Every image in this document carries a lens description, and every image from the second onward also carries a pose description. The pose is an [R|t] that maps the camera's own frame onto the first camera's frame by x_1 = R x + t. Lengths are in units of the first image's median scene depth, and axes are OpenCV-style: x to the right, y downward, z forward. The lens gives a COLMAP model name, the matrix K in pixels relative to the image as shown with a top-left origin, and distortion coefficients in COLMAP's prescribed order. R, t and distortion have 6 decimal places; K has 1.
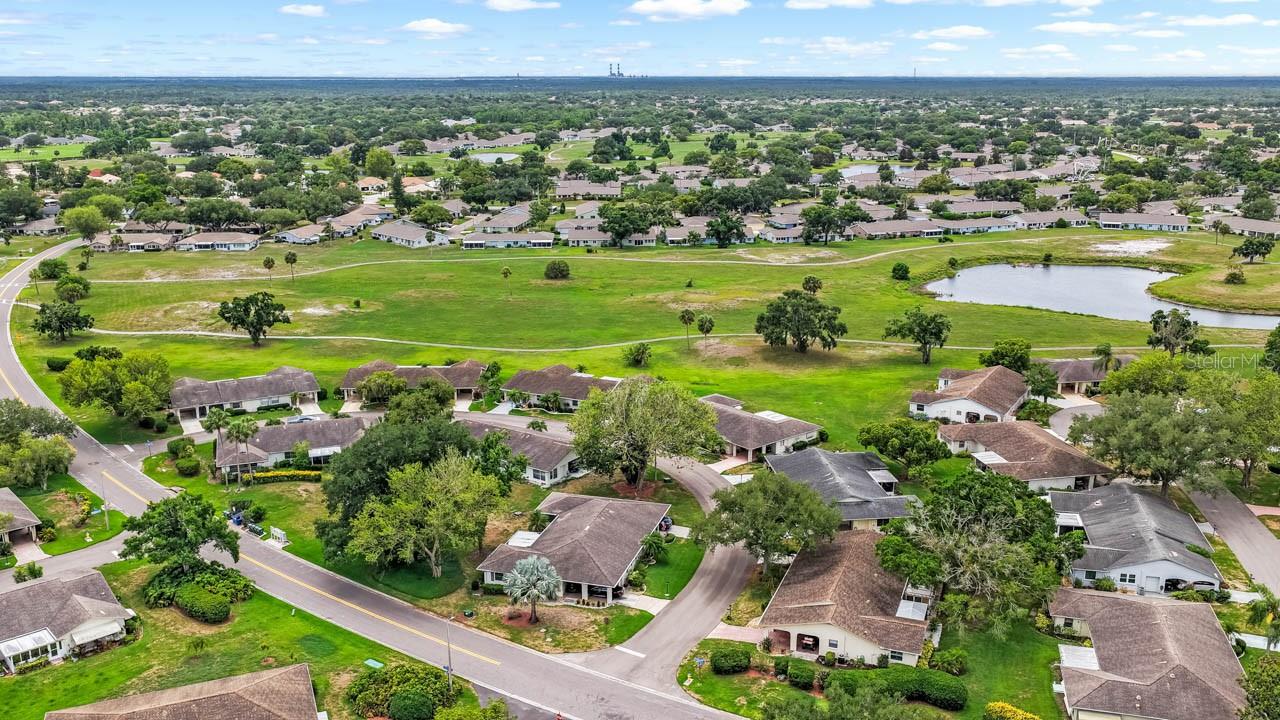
lens RADIAL K [[1083.4, 0, 635.4], [0, 1083.4, 357.5], [0, 0, 1]] dist [-0.000066, 0.018417]
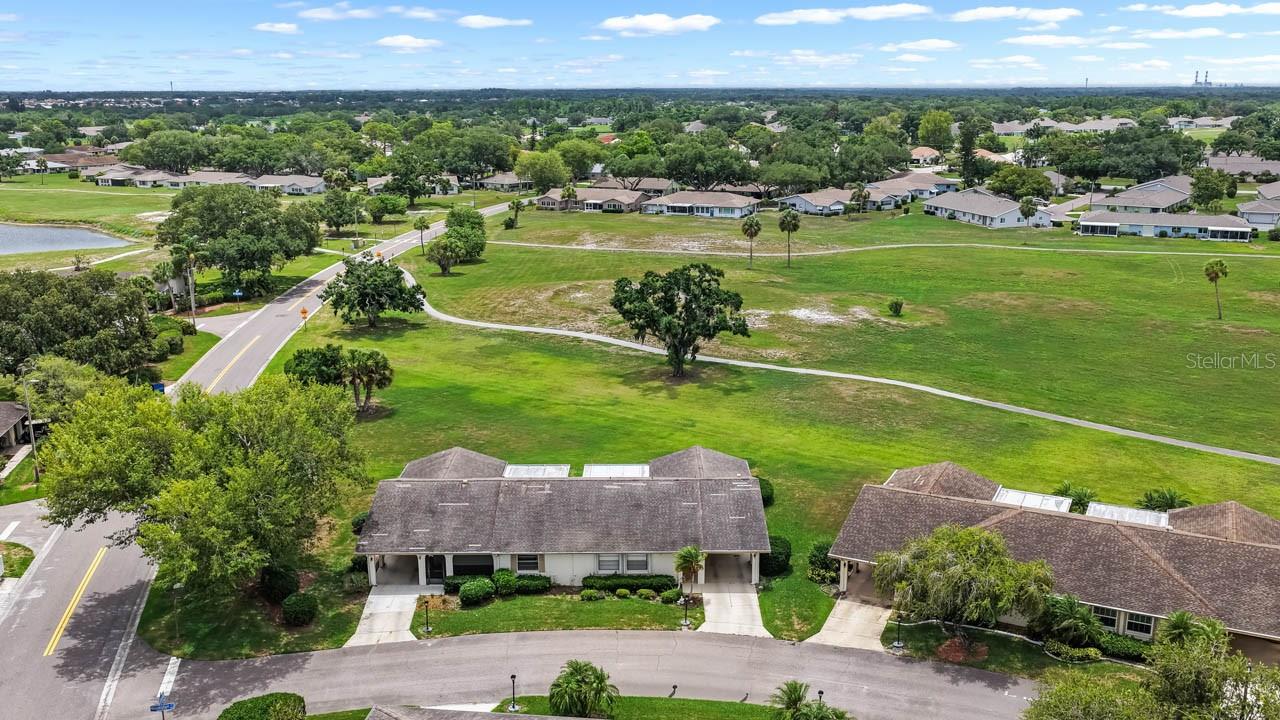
lens RADIAL K [[1083.4, 0, 635.4], [0, 1083.4, 357.5], [0, 0, 1]] dist [-0.000066, 0.018417]
pose [[0.885446, 0.106146, -0.452459, -0.102334], [-0.111808, 0.993627, 0.014297, -0.015843], [0.451093, 0.037929, 0.891671, 0.381315]]
